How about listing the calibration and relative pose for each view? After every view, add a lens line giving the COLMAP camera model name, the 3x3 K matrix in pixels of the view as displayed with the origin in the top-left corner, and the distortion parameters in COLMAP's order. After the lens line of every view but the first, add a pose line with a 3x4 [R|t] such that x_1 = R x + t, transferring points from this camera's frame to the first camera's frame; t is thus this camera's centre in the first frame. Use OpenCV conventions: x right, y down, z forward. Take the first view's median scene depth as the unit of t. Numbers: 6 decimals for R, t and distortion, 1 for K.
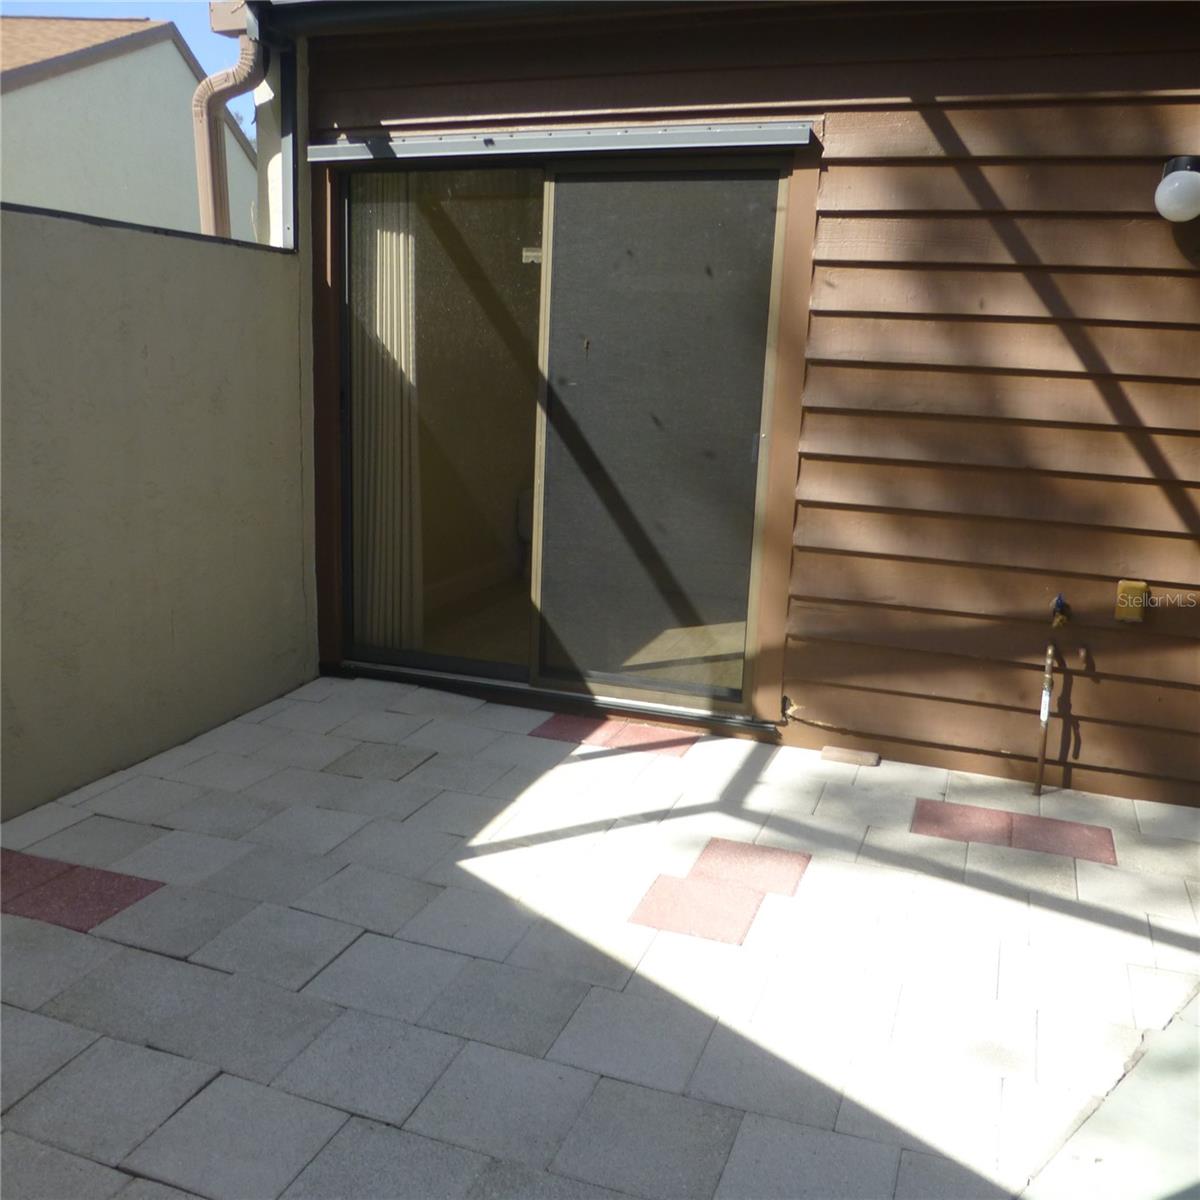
lens RADIAL K [[1171.3, 0, 600.0], [0, 1171.3, 600.0], [0, 0, 1]] dist [-0.005031, -0.003438]
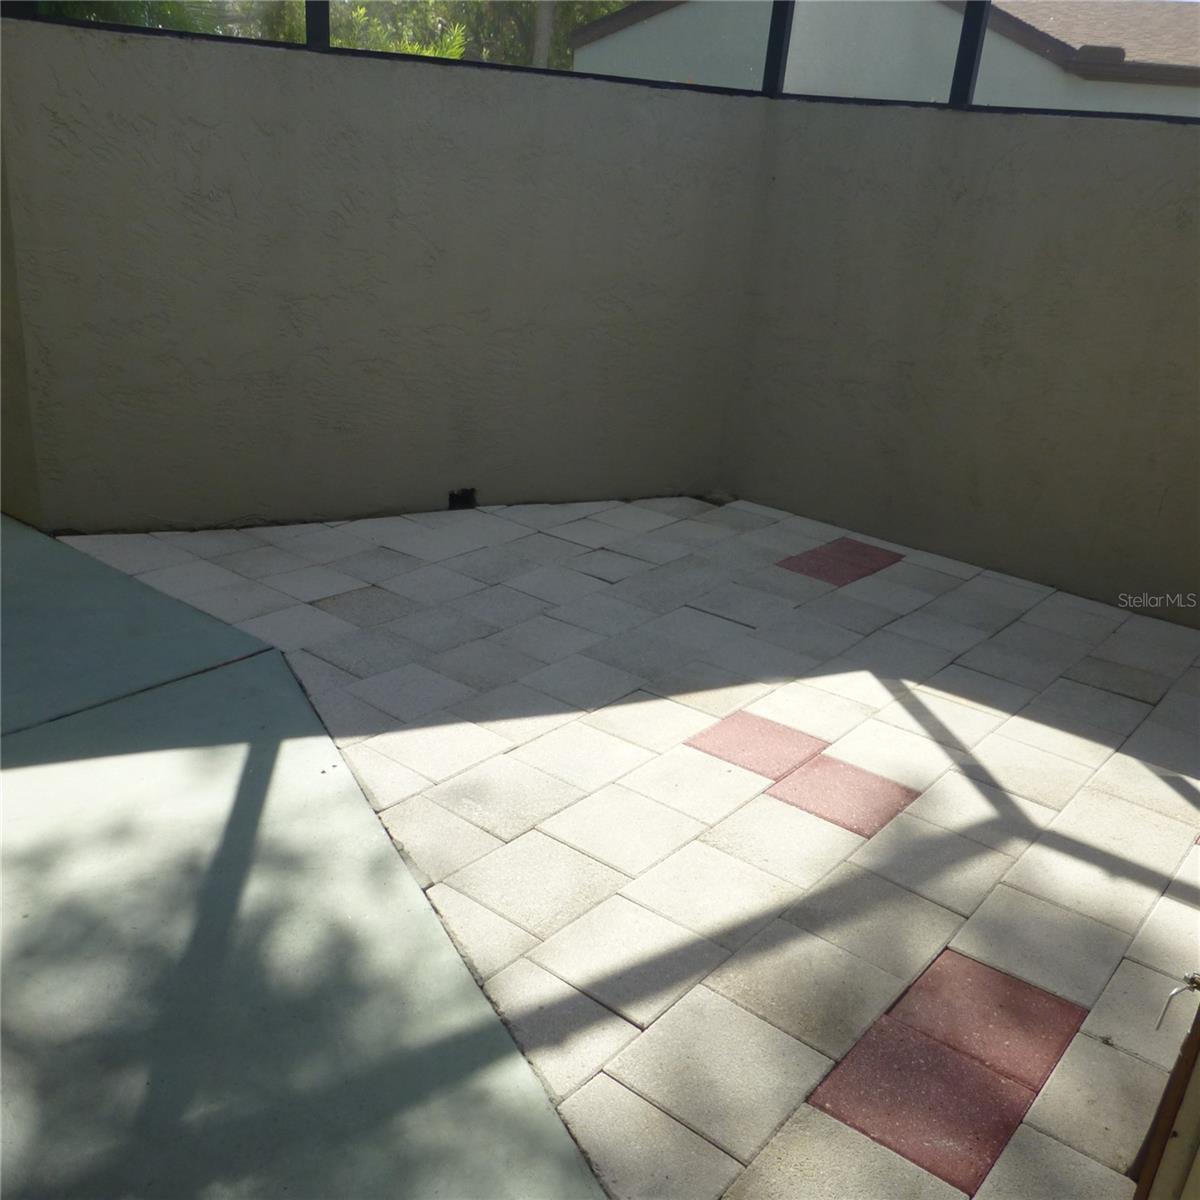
lens RADIAL K [[1171.3, 0, 600.0], [0, 1171.3, 600.0], [0, 0, 1]] dist [-0.005031, -0.003438]
pose [[-0.320462, 0.284790, -0.903437, 0.837982], [-0.285876, 0.880191, 0.378866, -0.166515], [0.903094, 0.379683, -0.200654, 0.836727]]
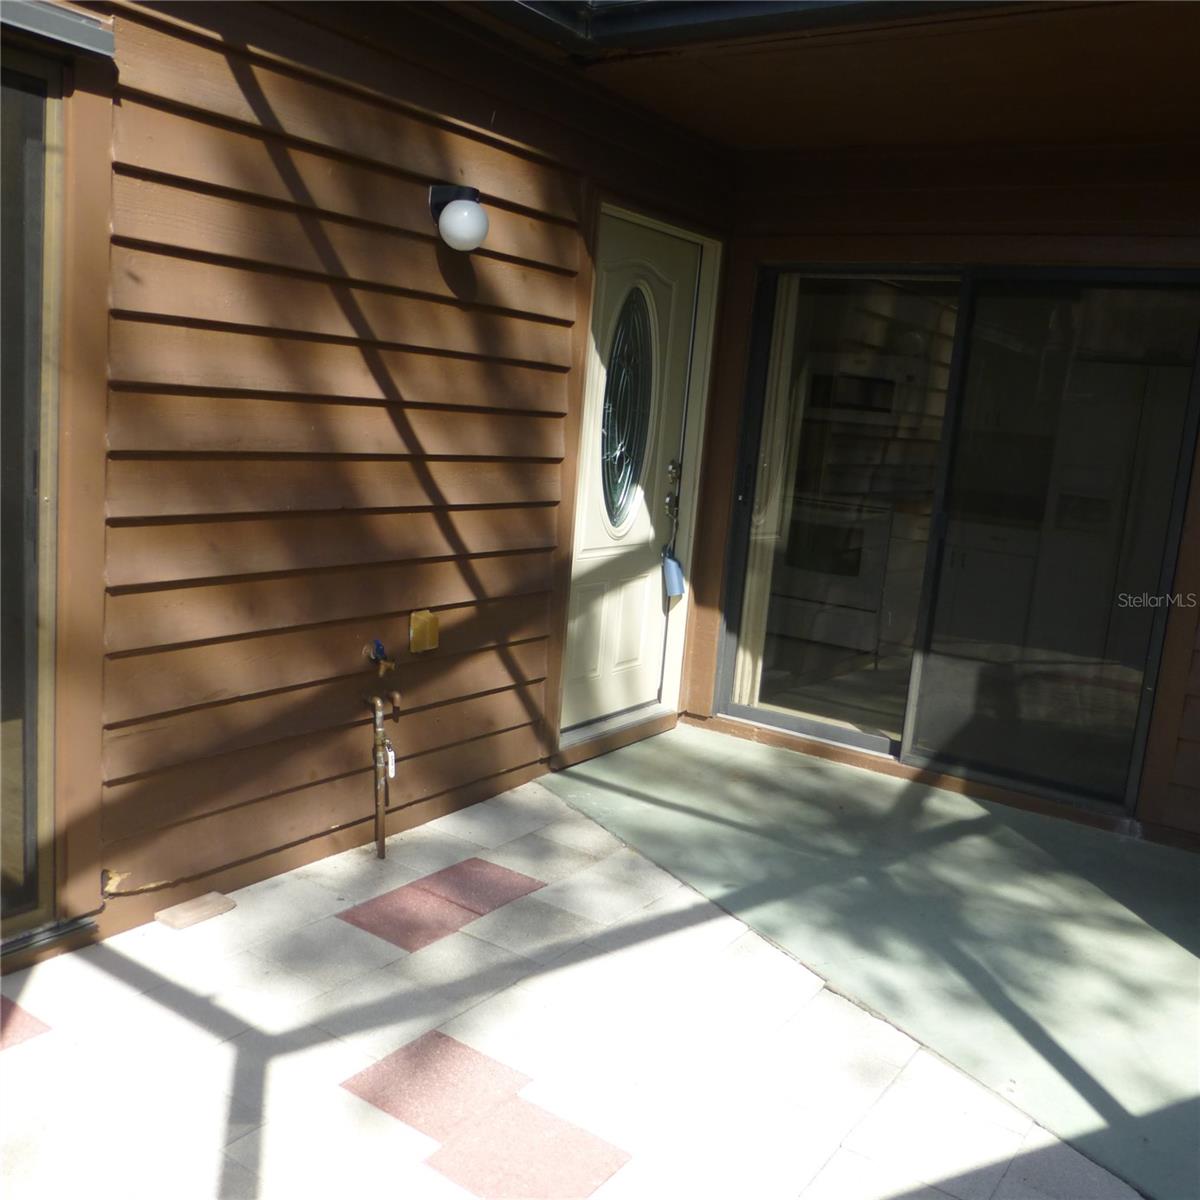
lens RADIAL K [[1171.3, 0, 600.0], [0, 1171.3, 600.0], [0, 0, 1]] dist [-0.005031, -0.003438]
pose [[0.251923, -0.182105, 0.950459, -0.443159], [0.133199, 0.979313, 0.152329, -0.156585], [-0.958537, 0.088225, 0.270968, 0.592730]]
